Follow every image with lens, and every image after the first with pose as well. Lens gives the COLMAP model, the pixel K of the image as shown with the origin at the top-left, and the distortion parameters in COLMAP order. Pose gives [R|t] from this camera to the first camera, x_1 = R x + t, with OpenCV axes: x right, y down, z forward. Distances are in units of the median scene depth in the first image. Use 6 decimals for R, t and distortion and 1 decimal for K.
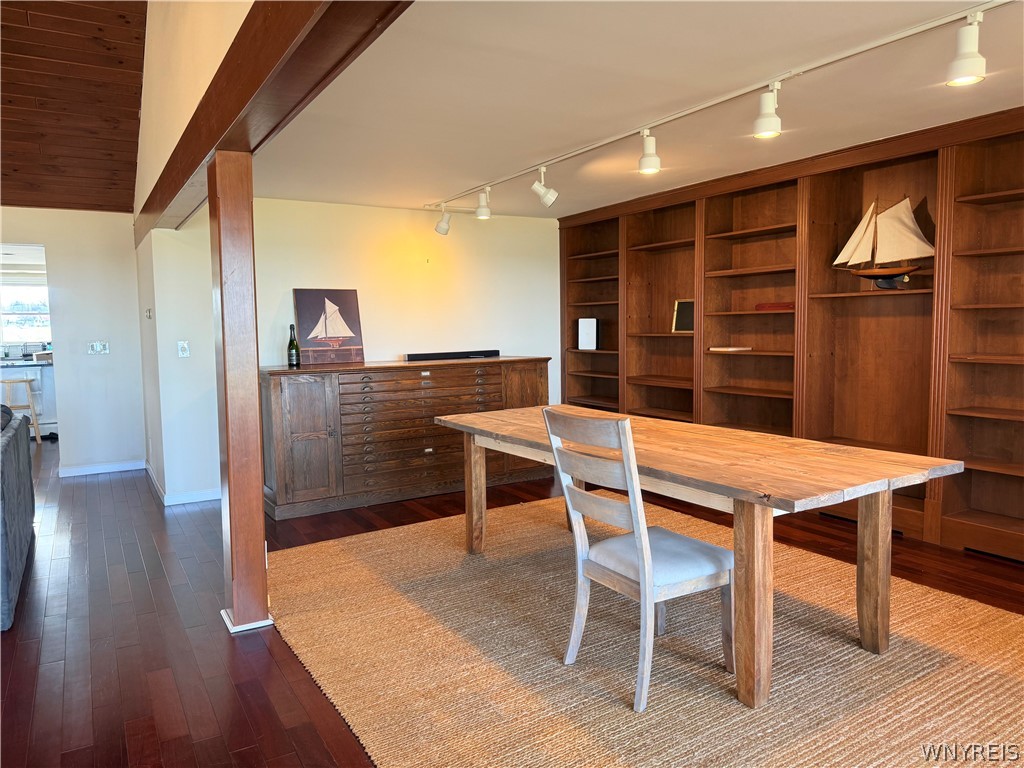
lens RADIAL K [[717.9, 0, 512.0], [0, 717.9, 384.0], [0, 0, 1]] dist [0.095074, -0.146842]
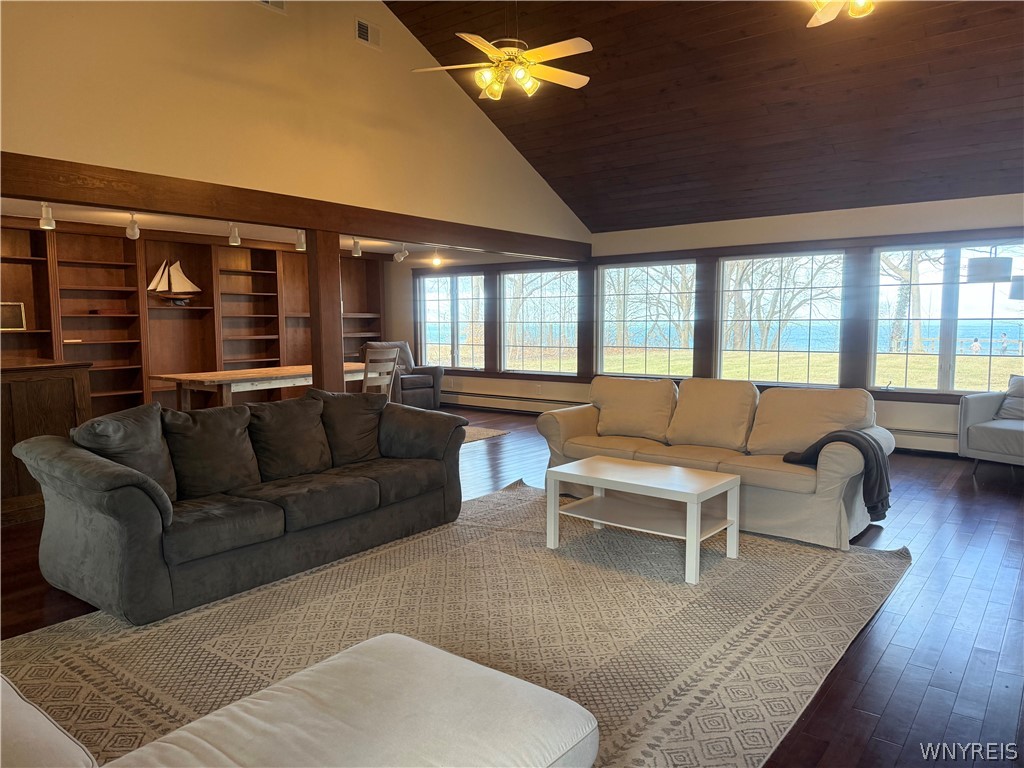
lens RADIAL K [[722.1, 0, 517.8], [0, 722.1, 400.3], [0, 0, 1]] dist [0.109592, -0.150473]
pose [[-0.371291, -0.089885, 0.924156, -1.671214], [0.087529, 0.987483, 0.131211, -0.056430], [-0.924382, 0.129608, -0.358776, 0.883609]]
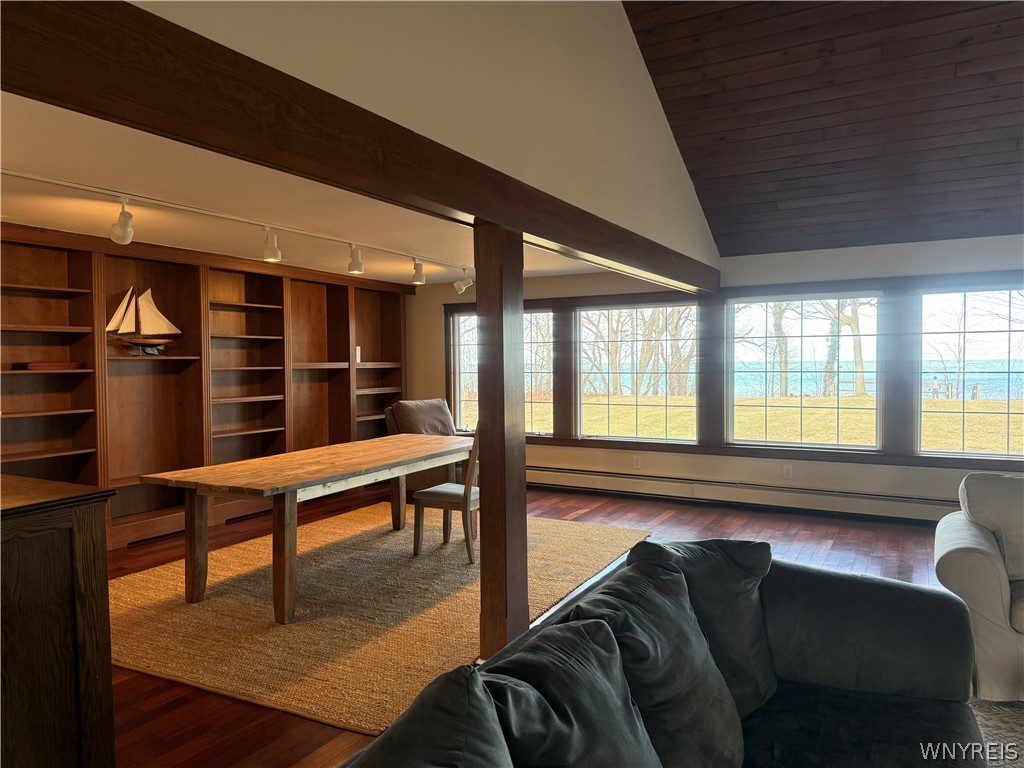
lens RADIAL K [[717.9, 0, 512.0], [0, 717.9, 384.0], [0, 0, 1]] dist [0.095074, -0.146842]
pose [[-0.507723, -0.009182, 0.861472, -0.937329], [0.088466, 0.994102, 0.062735, -0.100677], [-0.856966, 0.108062, -0.503916, 1.090129]]
